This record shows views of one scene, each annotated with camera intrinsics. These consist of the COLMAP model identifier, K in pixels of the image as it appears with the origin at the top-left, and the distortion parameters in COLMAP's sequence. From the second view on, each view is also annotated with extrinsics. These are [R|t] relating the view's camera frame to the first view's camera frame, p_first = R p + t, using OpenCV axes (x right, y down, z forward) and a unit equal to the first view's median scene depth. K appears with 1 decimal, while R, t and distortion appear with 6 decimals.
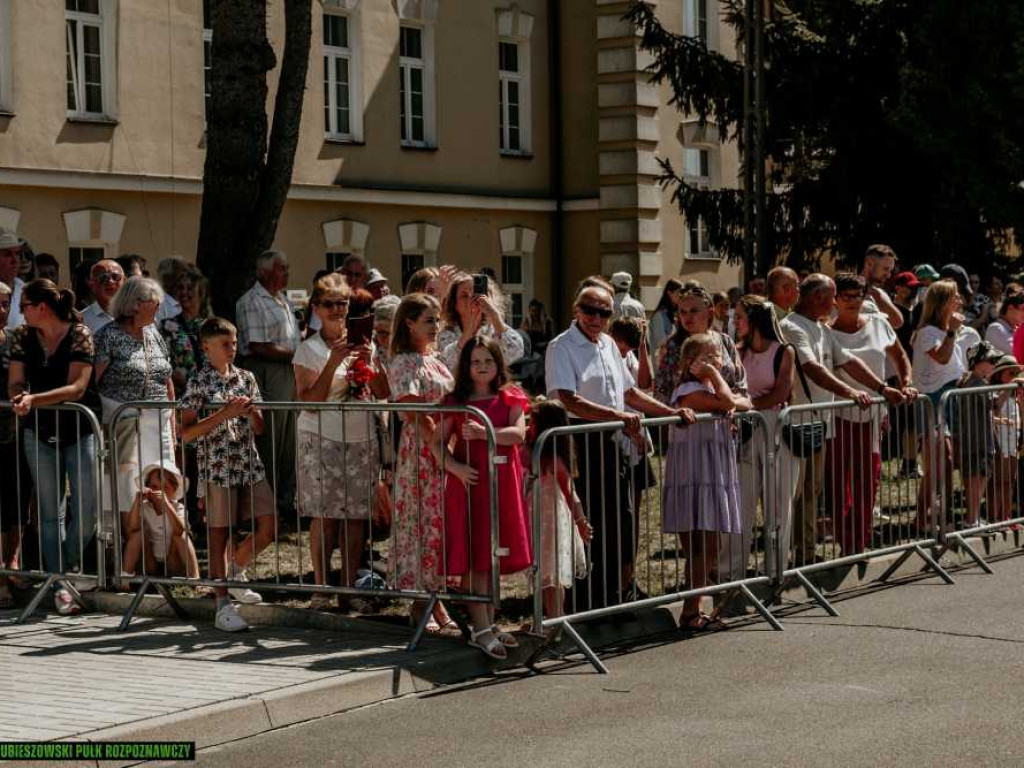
lens RADIAL K [[2206.6, 0, 534.9], [0, 2206.6, 383.9], [0, 0, 1]] dist [0.089647, 0.157232]
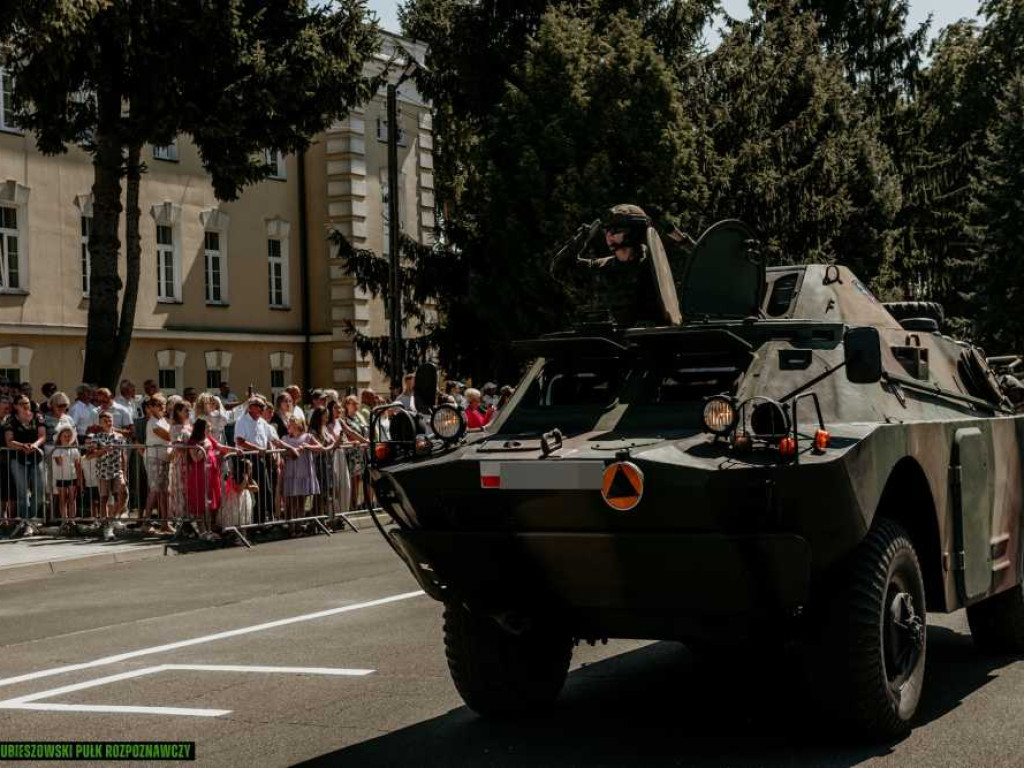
lens RADIAL K [[1767.4, 0, 532.0], [0, 1767.4, 386.2], [0, 0, 1]] dist [0.148794, -0.109177]
pose [[0.994703, -0.006556, 0.102580, 0.045180], [0.010721, 0.999138, -0.040105, 0.008668], [-0.102229, 0.040992, 0.993916, -0.337292]]
